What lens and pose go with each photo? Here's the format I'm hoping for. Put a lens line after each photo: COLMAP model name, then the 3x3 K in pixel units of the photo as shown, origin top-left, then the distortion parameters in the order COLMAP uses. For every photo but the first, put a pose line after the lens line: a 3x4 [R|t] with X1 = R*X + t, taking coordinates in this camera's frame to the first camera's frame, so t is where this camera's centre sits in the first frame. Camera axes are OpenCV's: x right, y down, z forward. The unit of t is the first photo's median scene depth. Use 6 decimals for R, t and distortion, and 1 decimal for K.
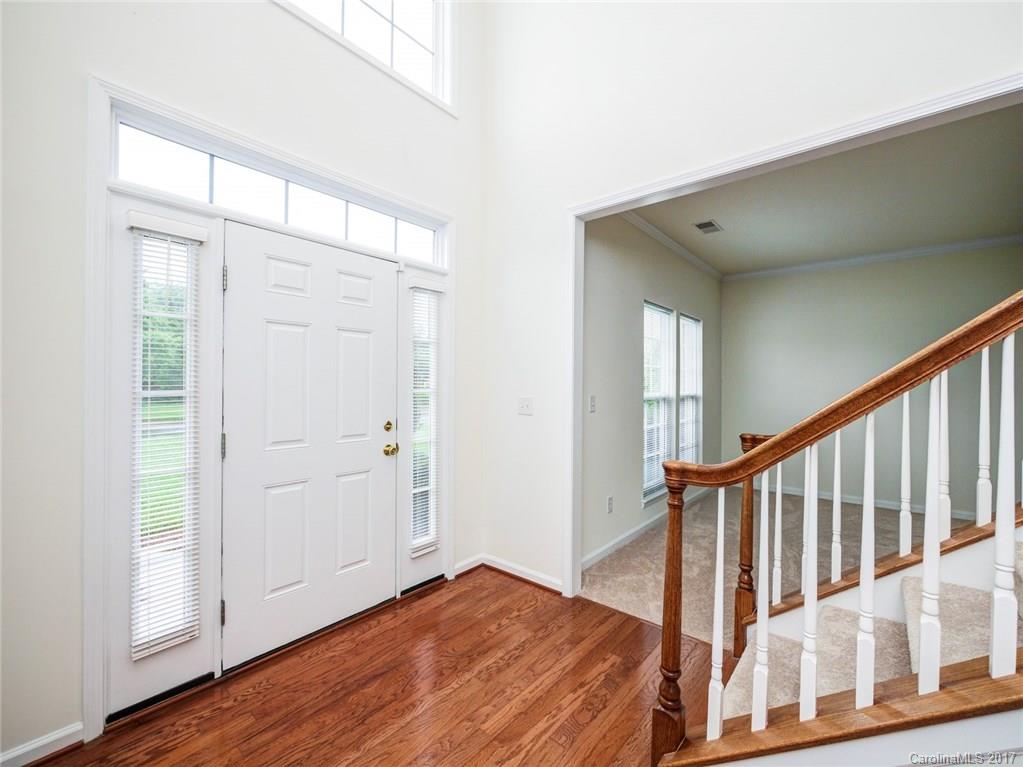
lens RADIAL K [[436.1, 0, 512.2], [0, 436.1, 381.7], [0, 0, 1]] dist [-0.013861, -0.000203]
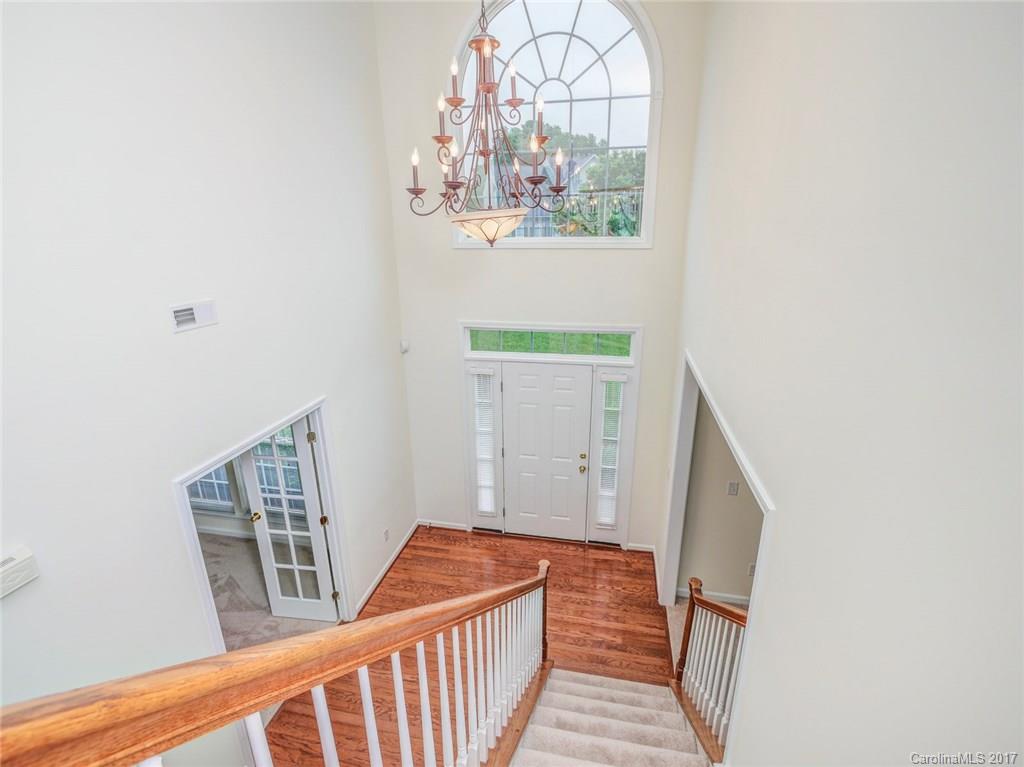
lens RADIAL K [[474.6, 0, 513.1], [0, 474.6, 388.5], [0, 0, 1]] dist [-0.001520, -0.000051]
pose [[0.471570, 0.264484, -0.841231, 1.393999], [0.019587, 0.950585, 0.309846, -0.940850], [0.881611, -0.162591, 0.443087, -0.060409]]
